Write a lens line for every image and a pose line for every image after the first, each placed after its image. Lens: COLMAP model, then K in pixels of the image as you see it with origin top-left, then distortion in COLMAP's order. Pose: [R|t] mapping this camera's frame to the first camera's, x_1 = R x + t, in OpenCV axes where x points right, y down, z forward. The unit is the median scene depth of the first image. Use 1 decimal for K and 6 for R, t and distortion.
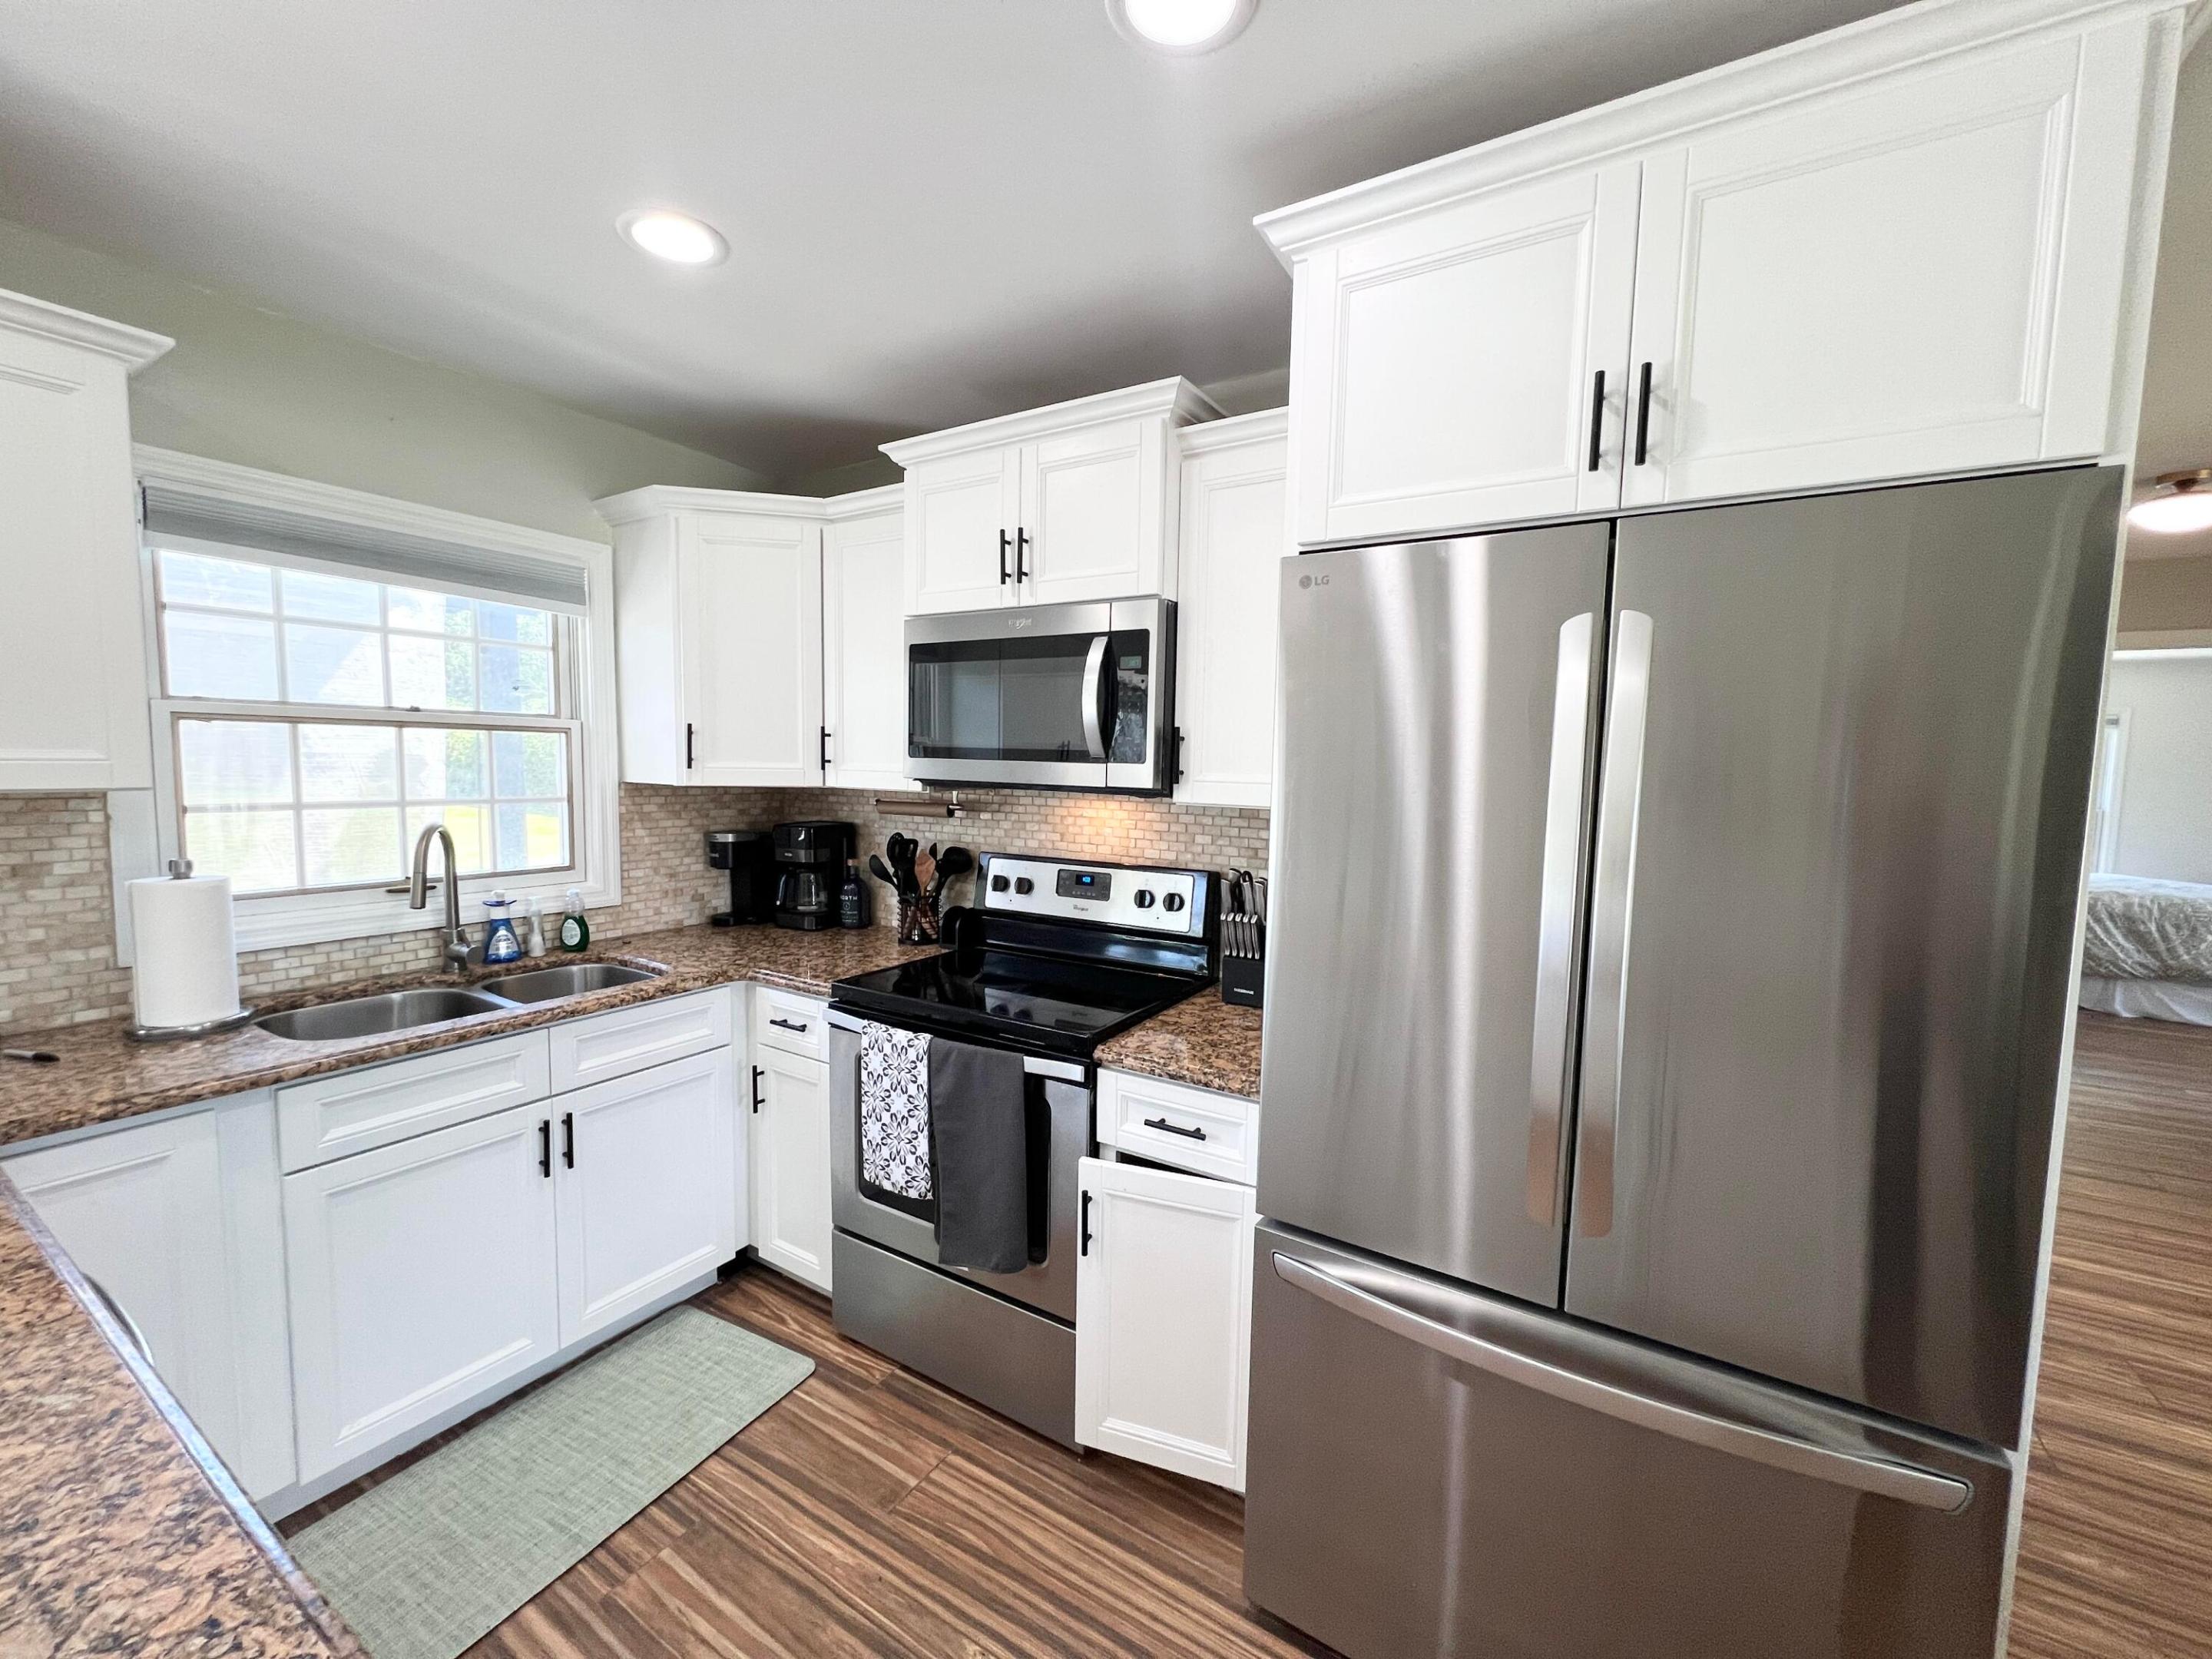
lens RADIAL K [[882.4, 0, 1107.6], [0, 882.4, 829.7], [0, 0, 1]] dist [-0.000858, -0.000334]
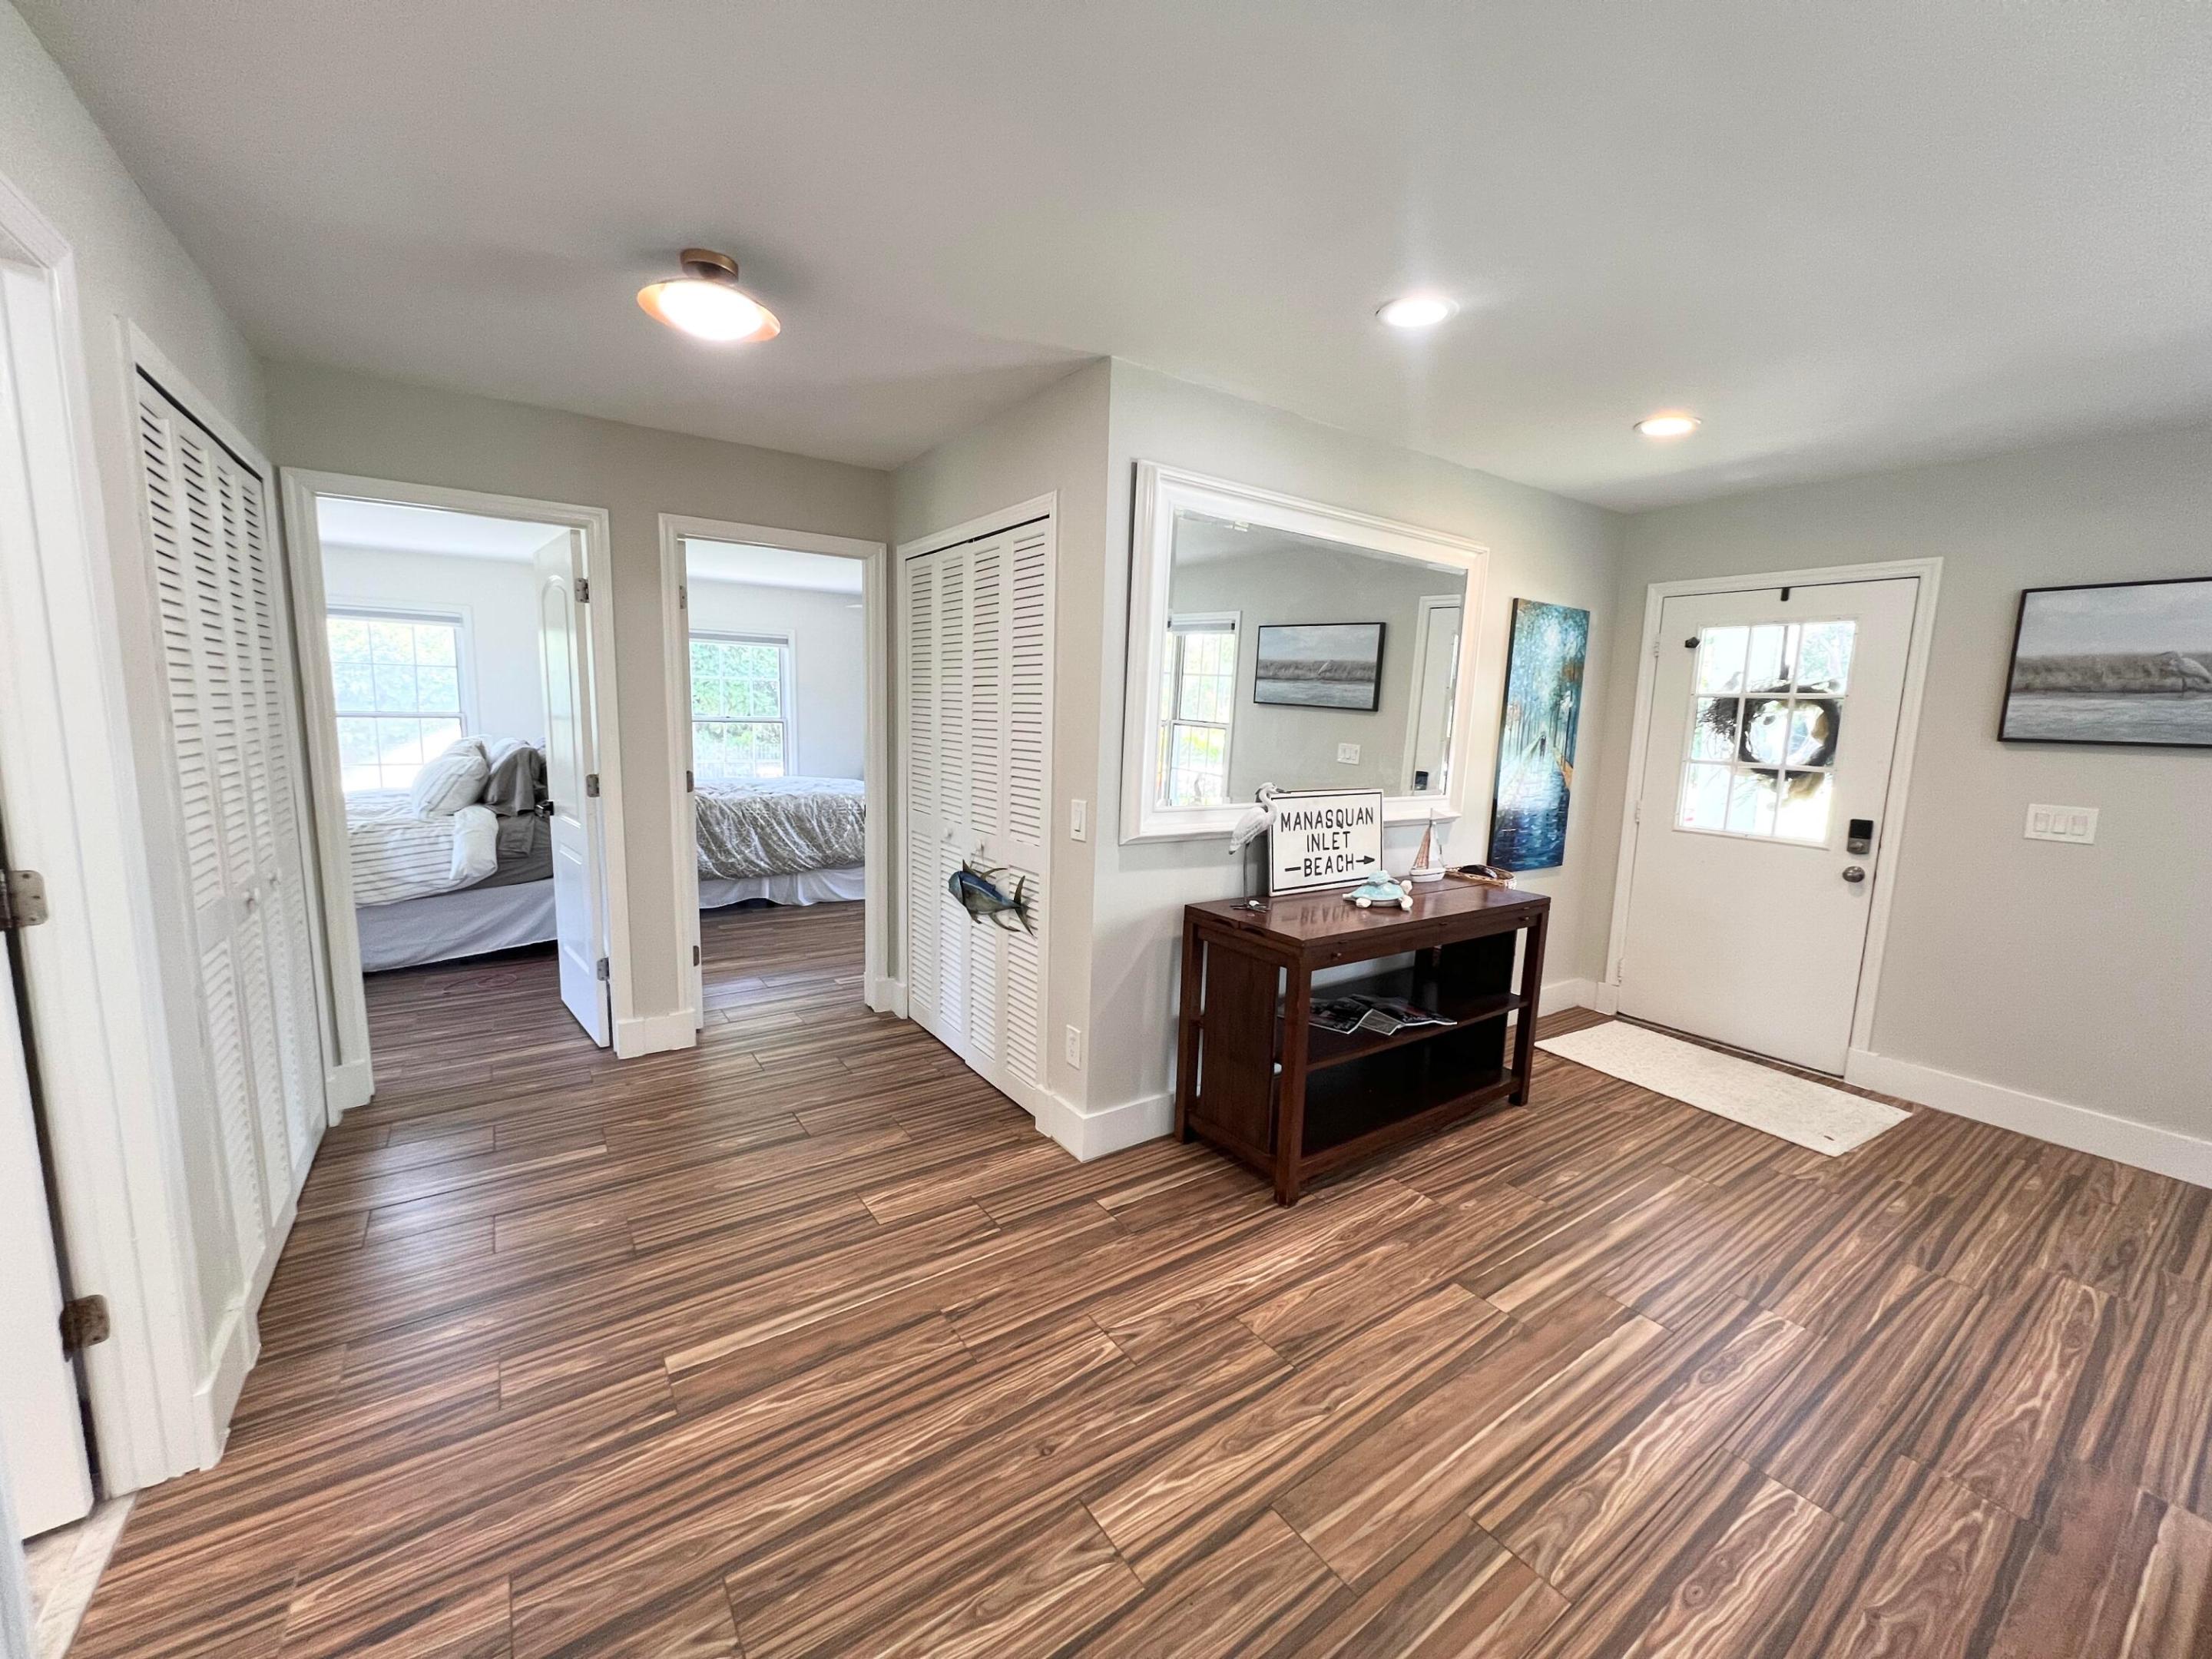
lens RADIAL K [[882.4, 0, 1107.6], [0, 882.4, 829.7], [0, 0, 1]] dist [-0.000858, -0.000334]
pose [[0.401995, -0.137926, 0.905194, 0.707501], [0.054546, 0.990441, 0.126692, -0.009344], [-0.914016, -0.001554, 0.405676, 0.448045]]
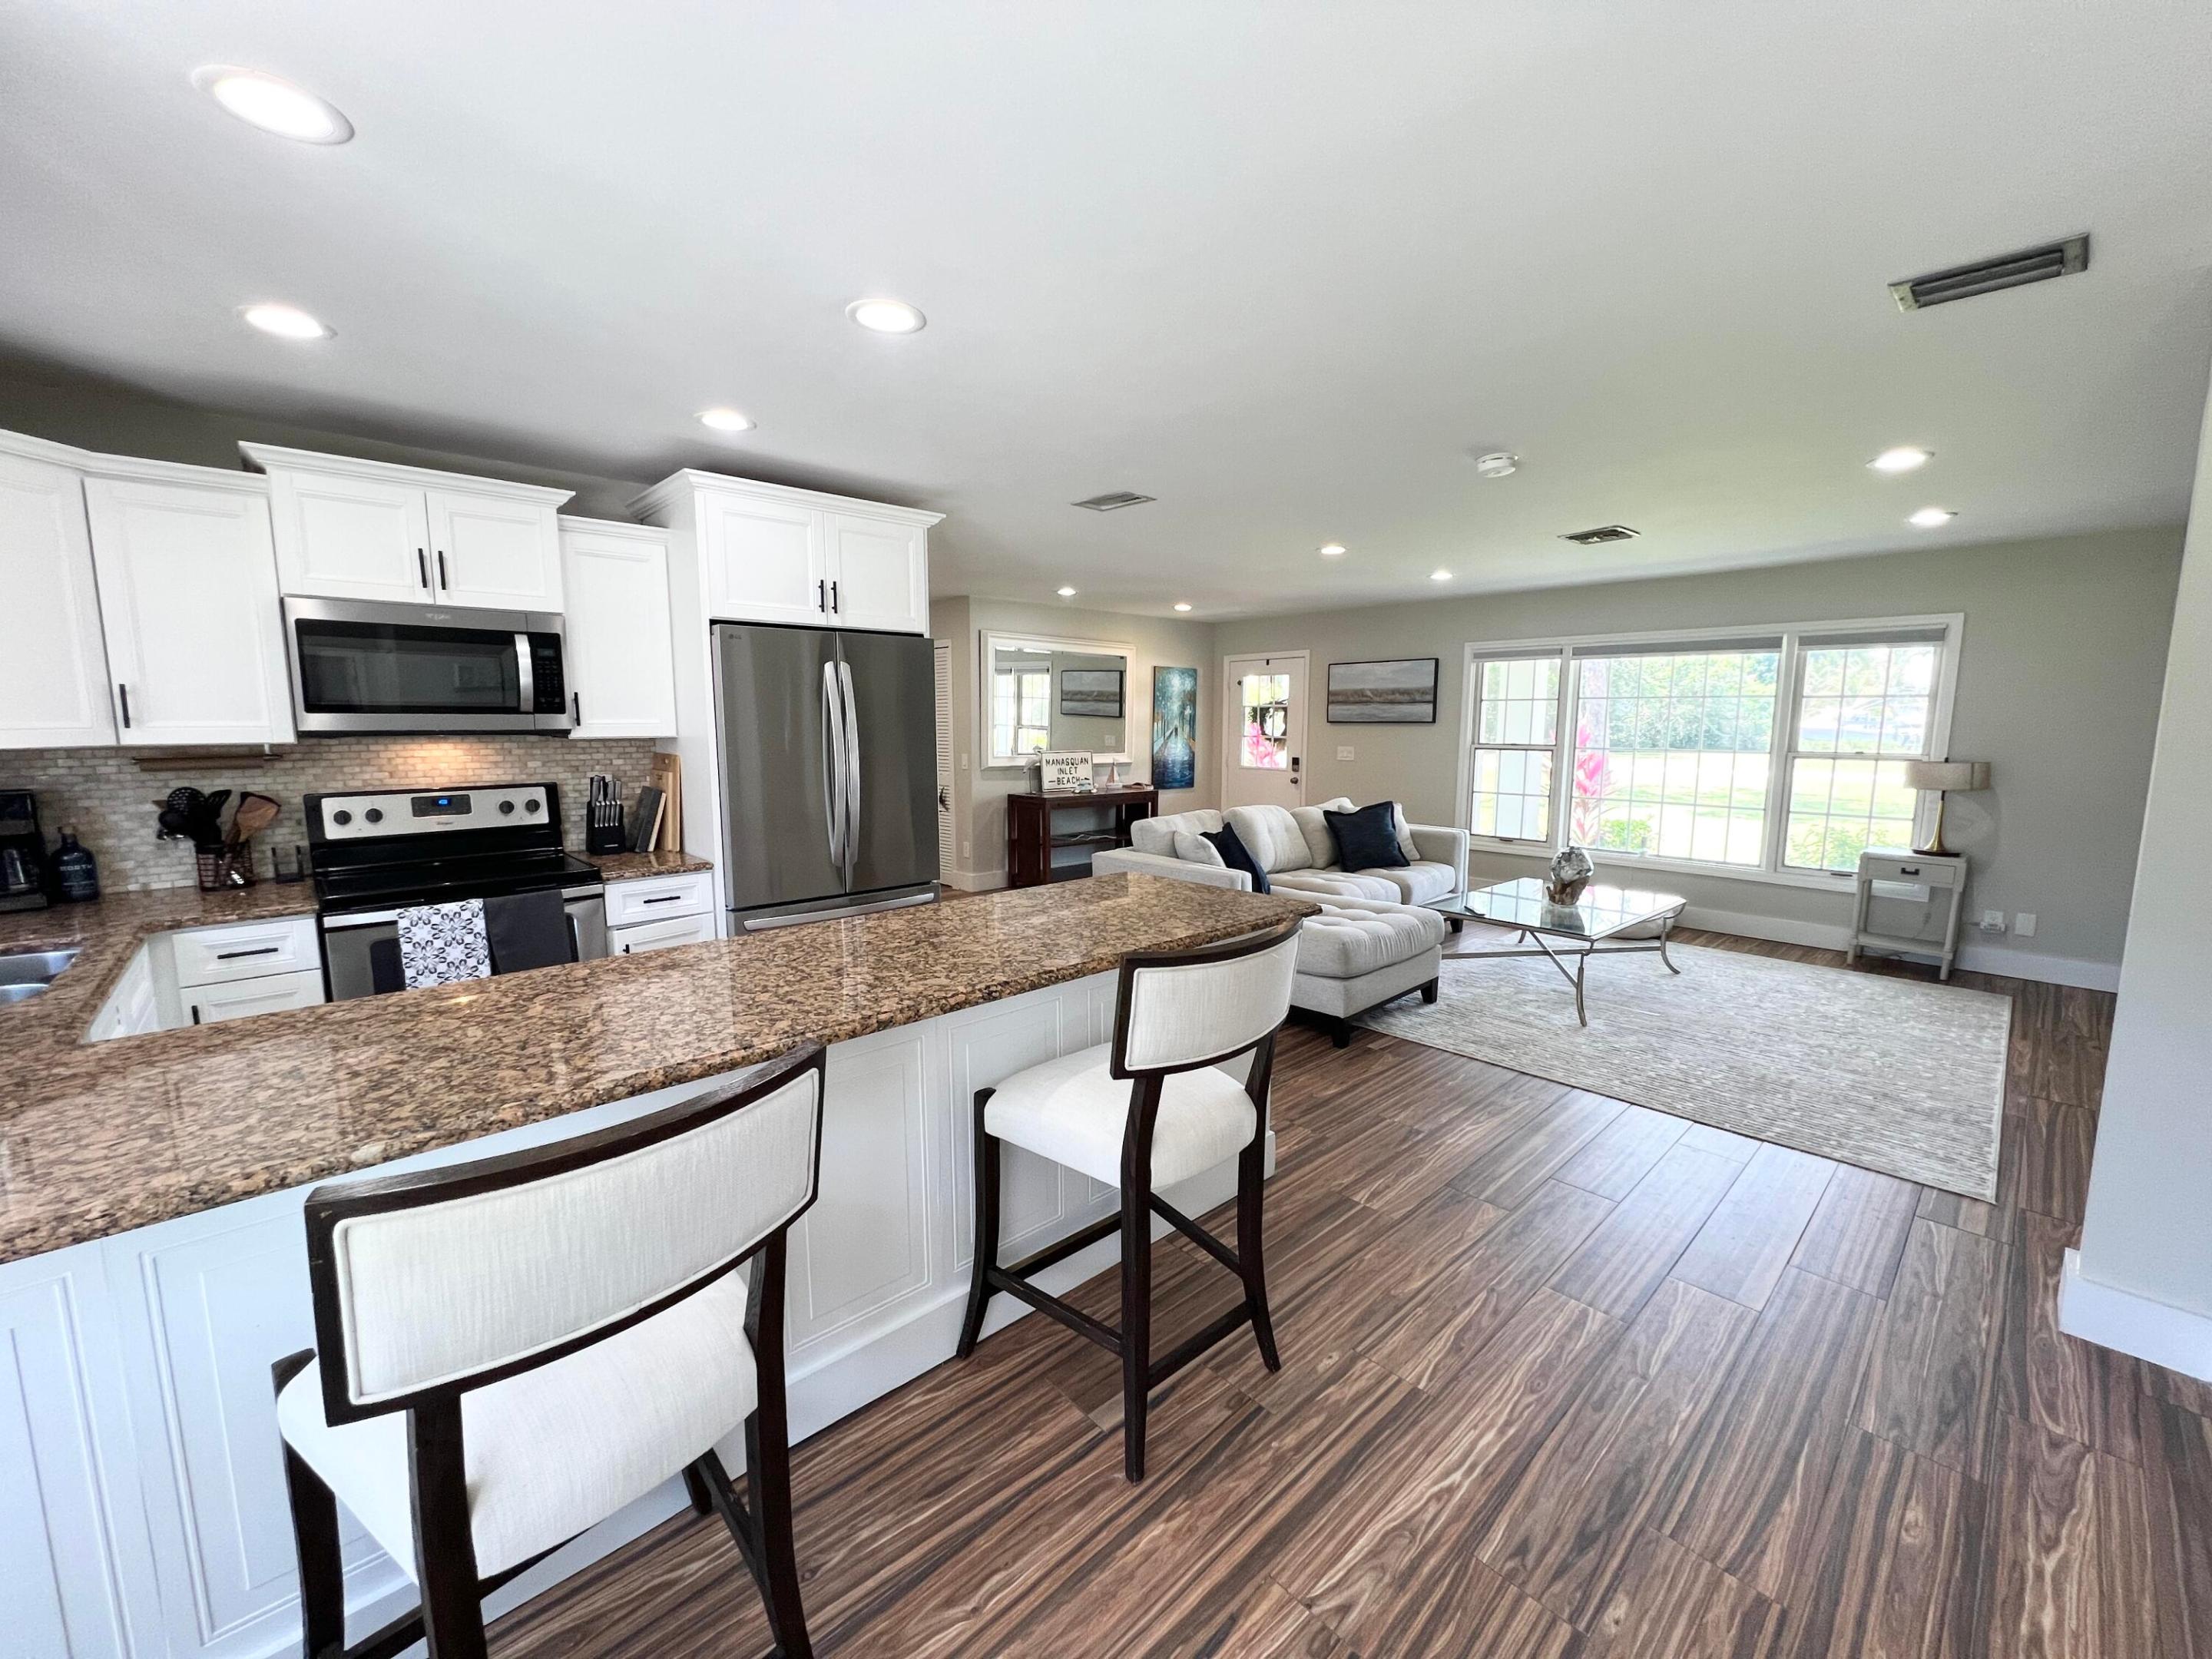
lens RADIAL K [[882.4, 0, 1107.6], [0, 882.4, 829.7], [0, 0, 1]] dist [-0.000858, -0.000334]
pose [[0.270239, -0.142629, 0.952170, -1.061783], [0.082638, 0.988753, 0.124656, 0.014533], [-0.959240, 0.044998, 0.278986, -0.361455]]
